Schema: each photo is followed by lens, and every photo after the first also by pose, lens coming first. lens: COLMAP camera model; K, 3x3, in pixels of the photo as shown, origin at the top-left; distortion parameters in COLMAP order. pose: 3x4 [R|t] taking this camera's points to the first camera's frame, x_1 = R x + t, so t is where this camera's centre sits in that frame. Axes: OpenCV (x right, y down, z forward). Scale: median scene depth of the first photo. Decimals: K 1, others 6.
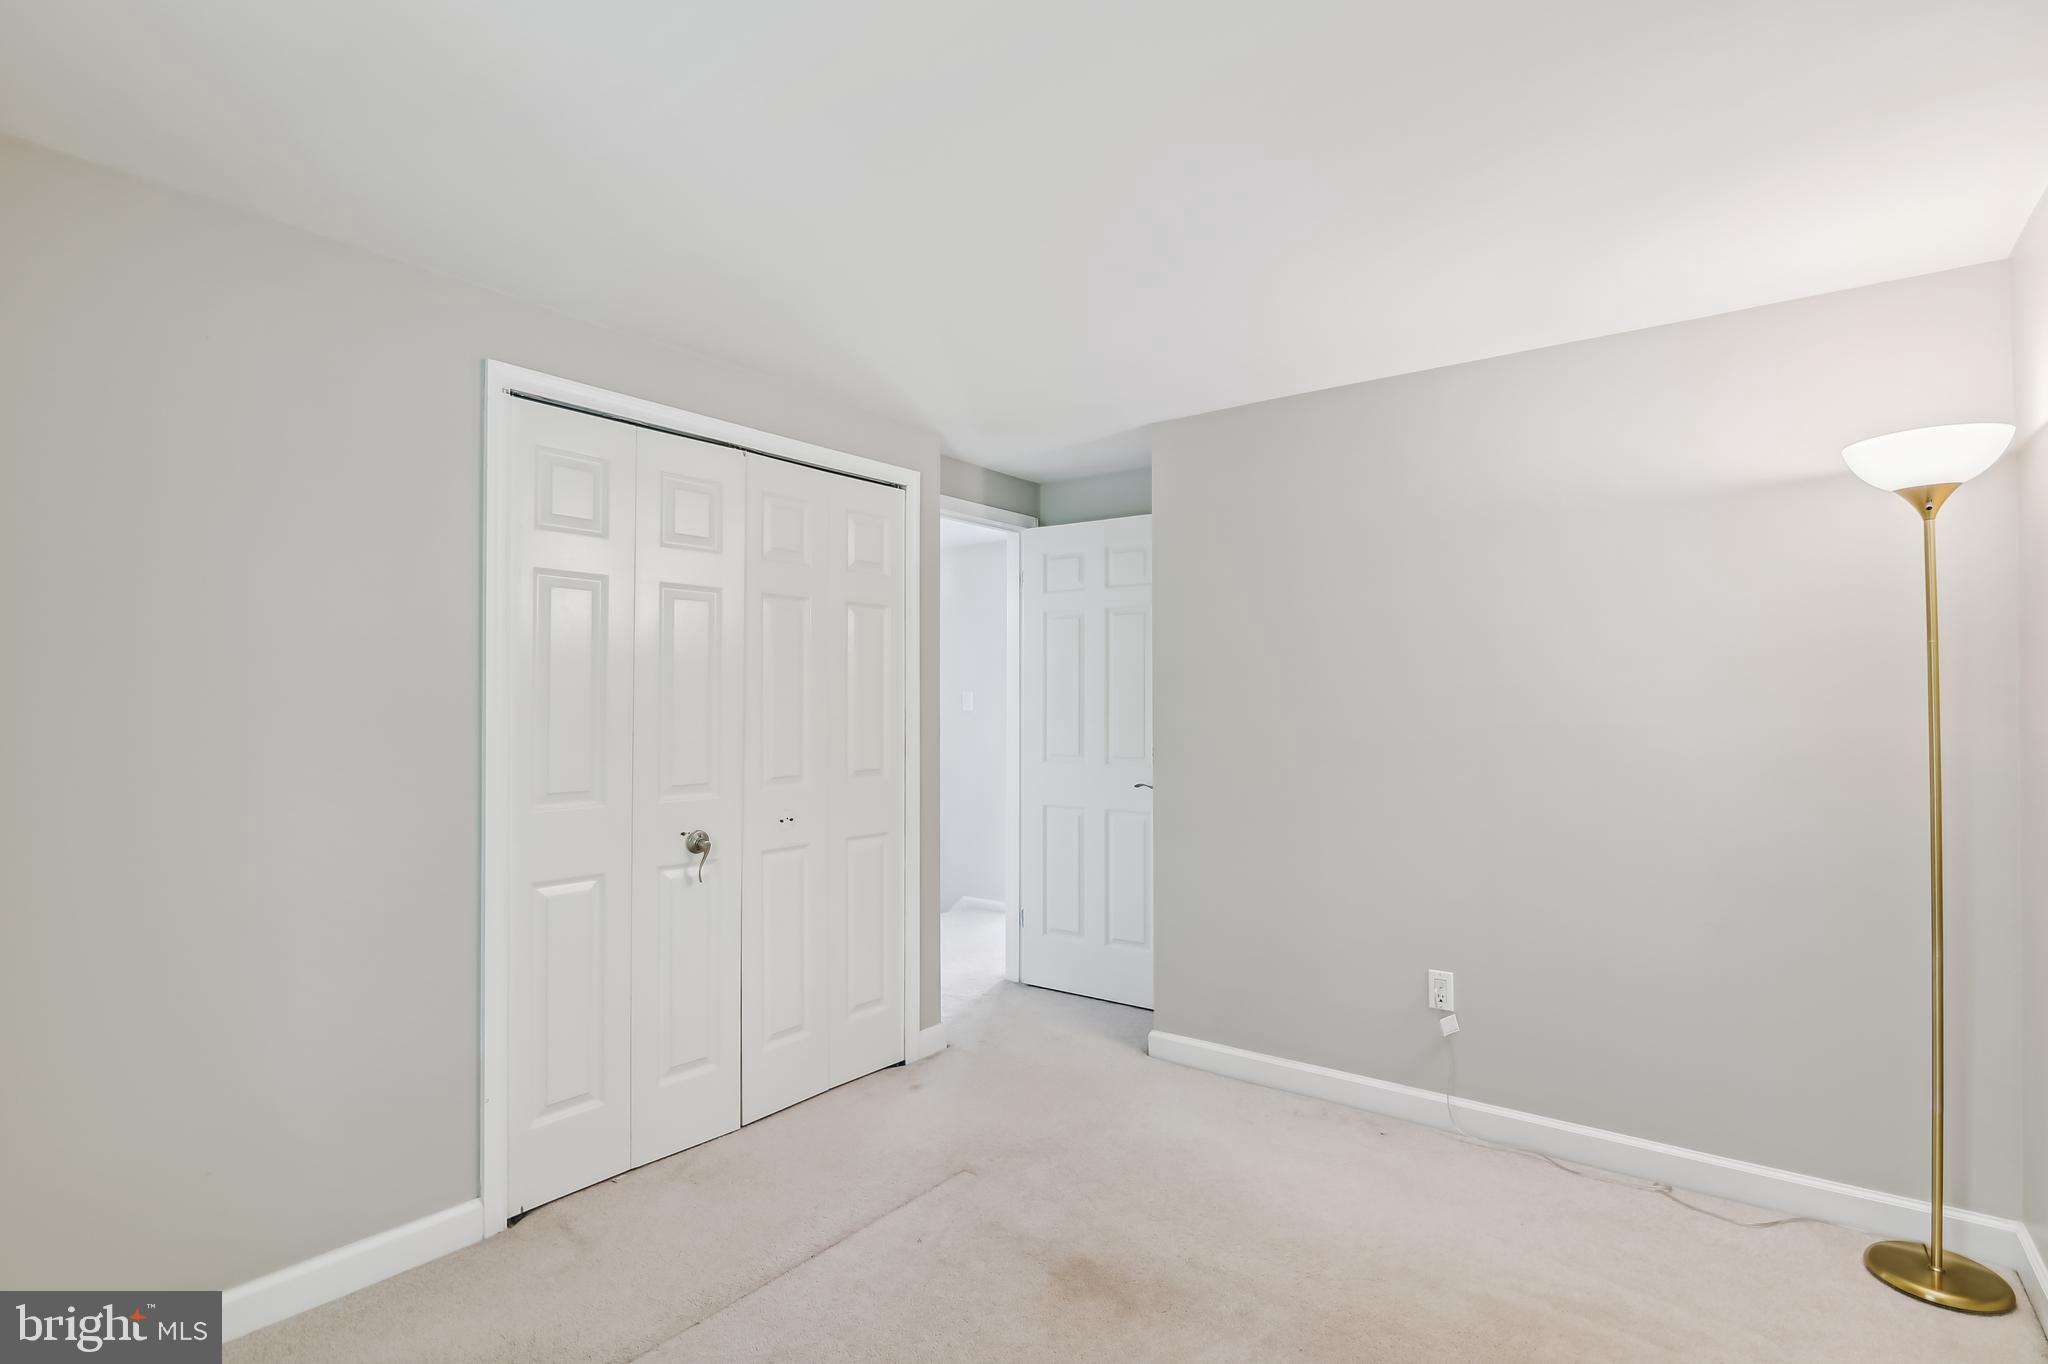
lens RADIAL K [[984.2, 0, 1025.4], [0, 984.2, 683.8], [0, 0, 1]] dist [-0.023560, -0.000608]
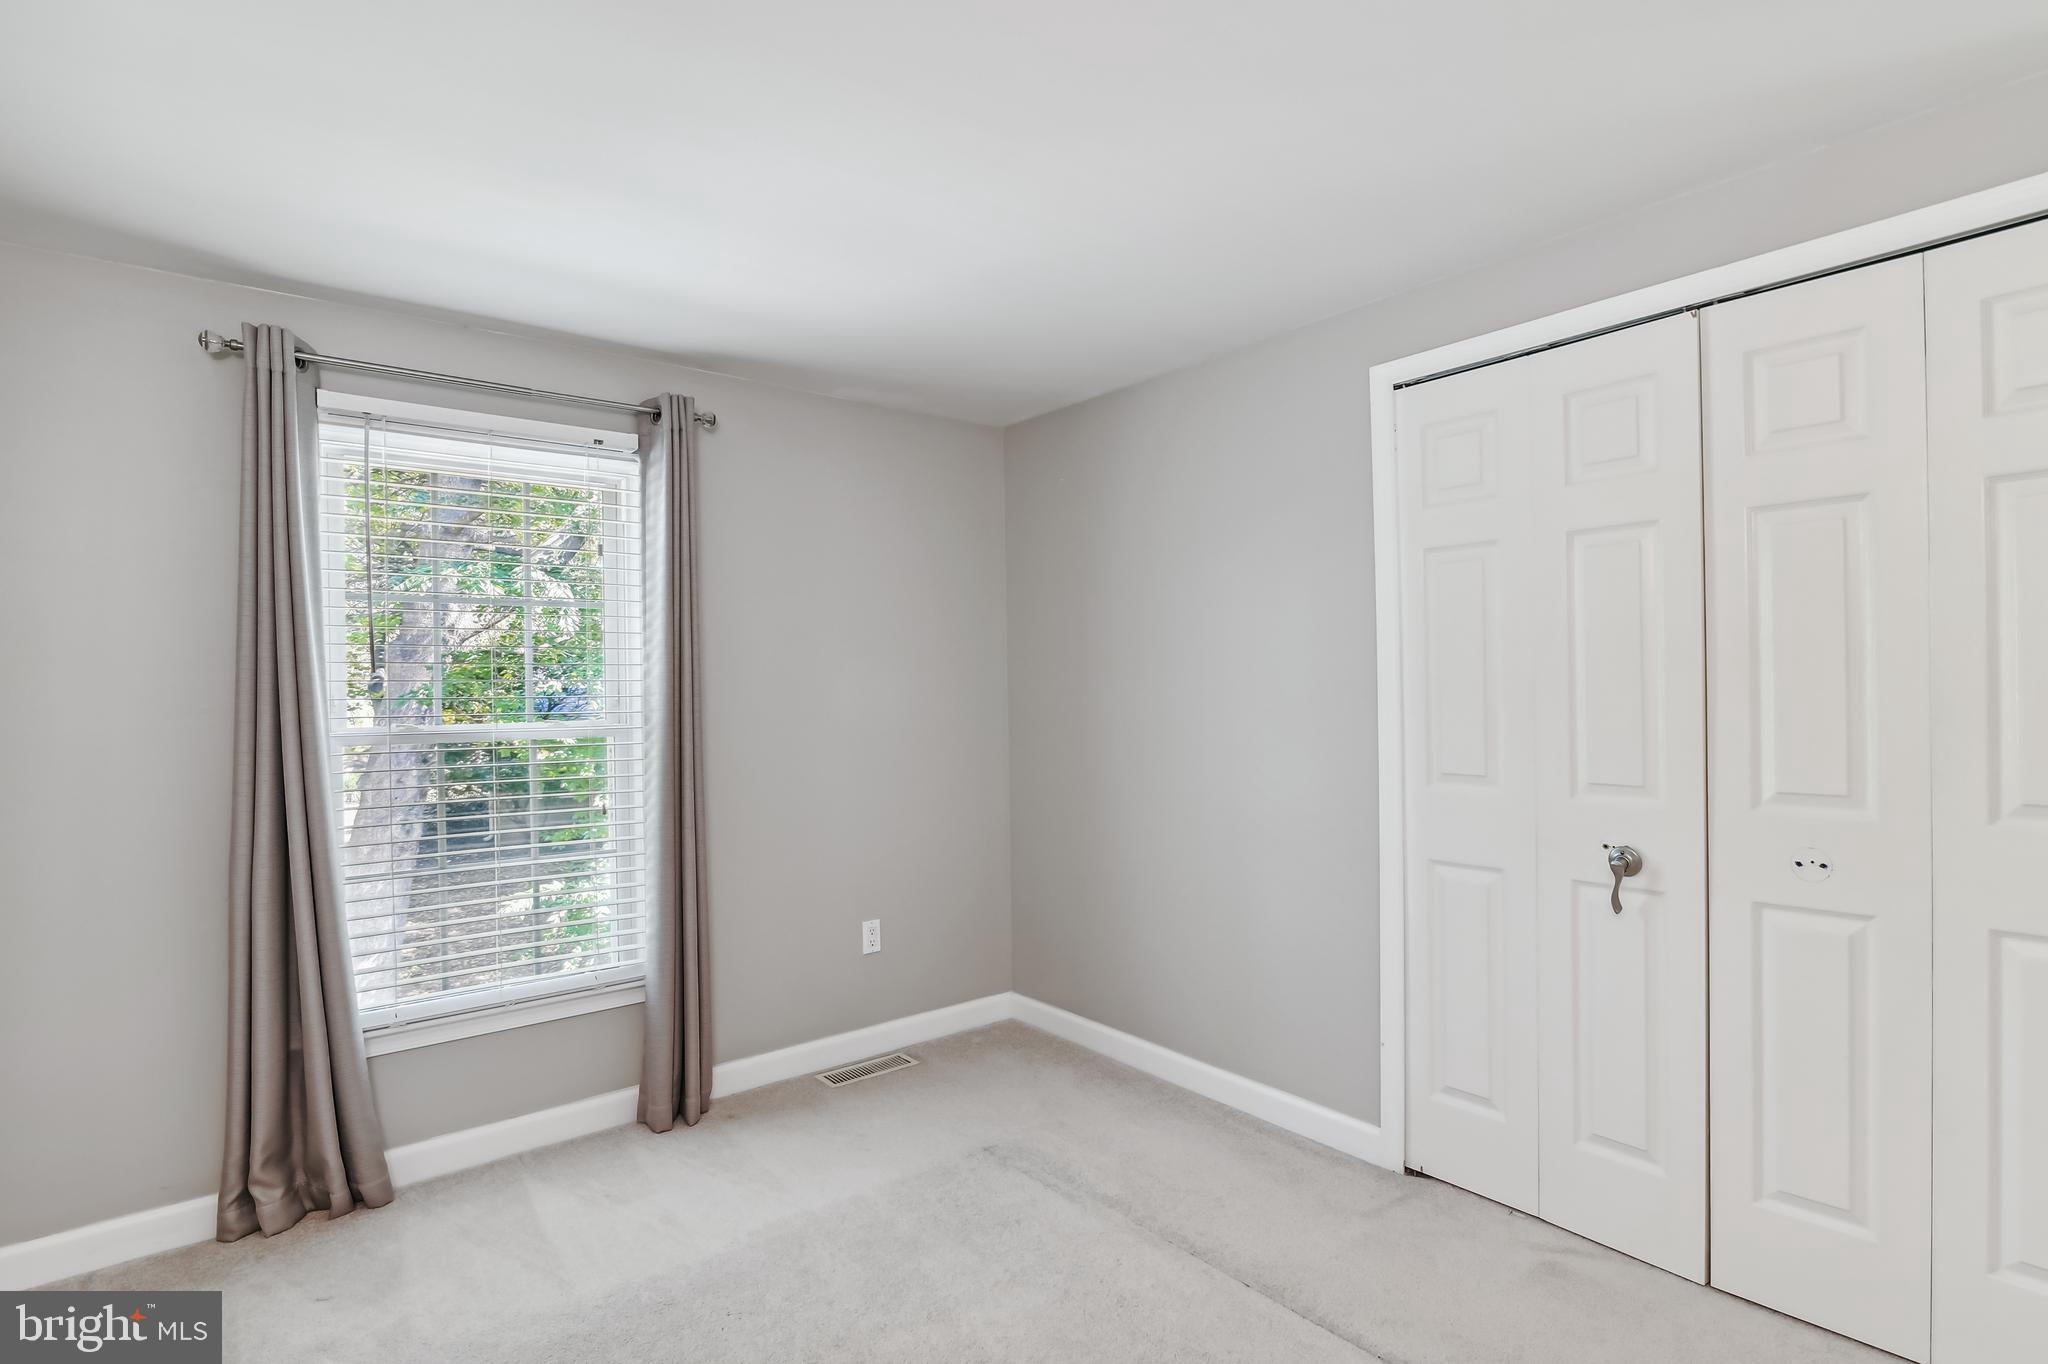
lens RADIAL K [[984.2, 0, 1026.9], [0, 984.2, 694.0], [0, 0, 1]] dist [-0.023560, -0.000608]
pose [[-0.240023, 0.007248, -0.970740, 0.557038], [0.035766, 0.999359, -0.001382, 0.017429], [0.970108, -0.035052, -0.240129, 0.804427]]
